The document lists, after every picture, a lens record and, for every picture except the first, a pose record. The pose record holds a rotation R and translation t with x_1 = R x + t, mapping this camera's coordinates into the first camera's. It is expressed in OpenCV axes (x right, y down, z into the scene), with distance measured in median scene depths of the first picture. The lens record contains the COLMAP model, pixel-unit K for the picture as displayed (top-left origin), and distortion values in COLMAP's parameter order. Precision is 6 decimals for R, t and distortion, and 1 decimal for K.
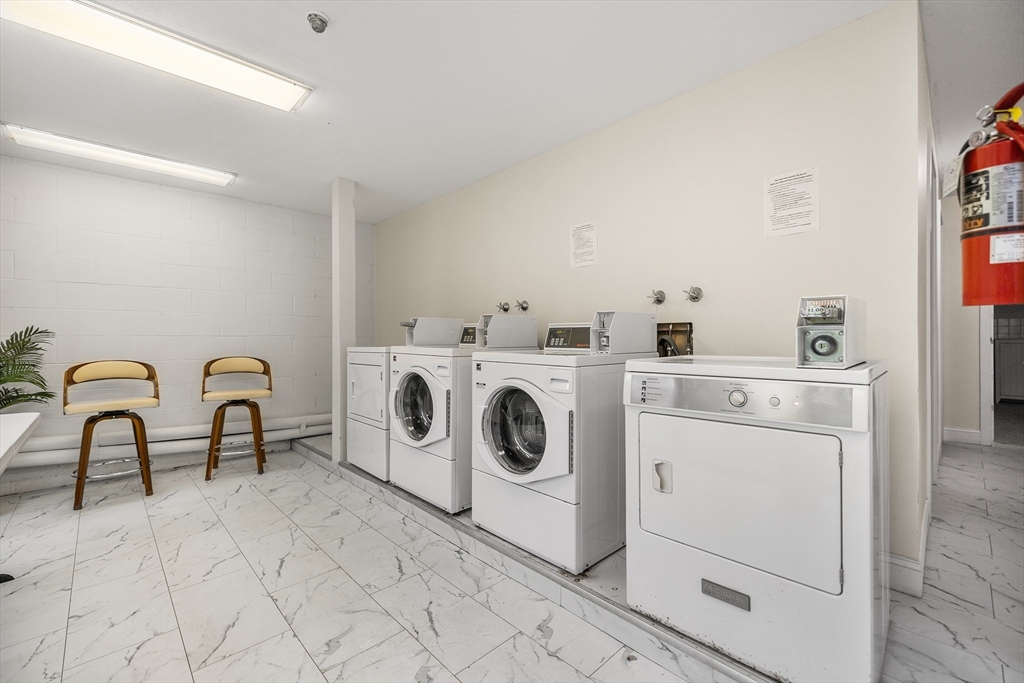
lens RADIAL K [[427.0, 0, 511.6], [0, 427.0, 340.2], [0, 0, 1]] dist [0.003690, -0.001467]
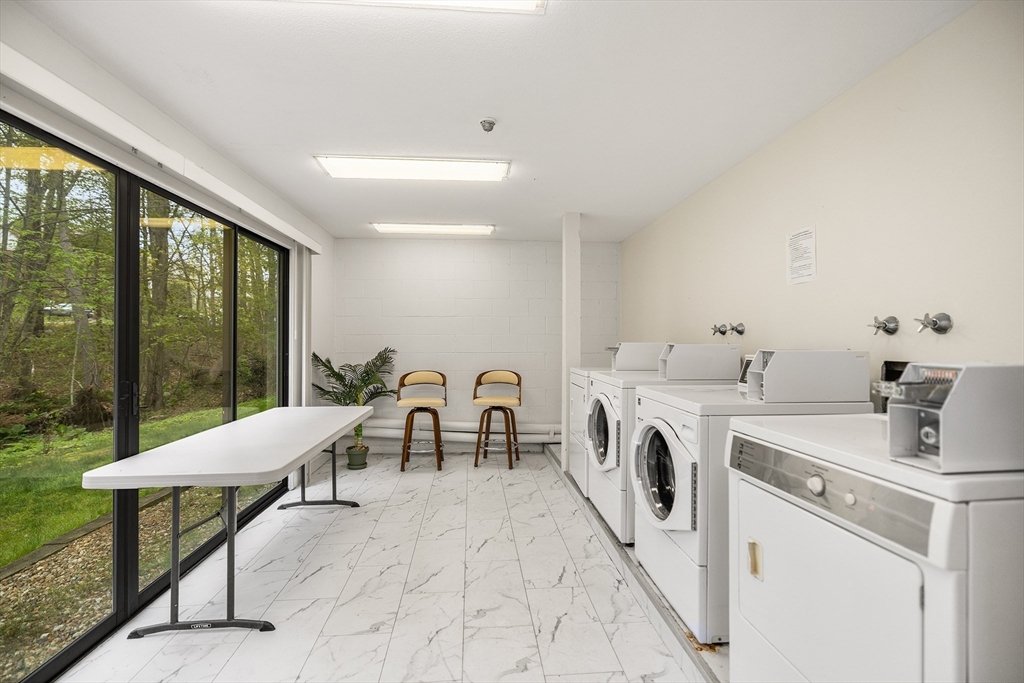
lens RADIAL K [[461.9, 0, 511.5], [0, 461.9, 339.4], [0, 0, 1]] dist [-0.003654, -0.000941]
pose [[0.776916, 0.002864, -0.629598, 0.312382], [-0.006146, 0.999977, -0.003035, -0.064817], [0.629574, 0.006227, 0.776915, -0.015939]]
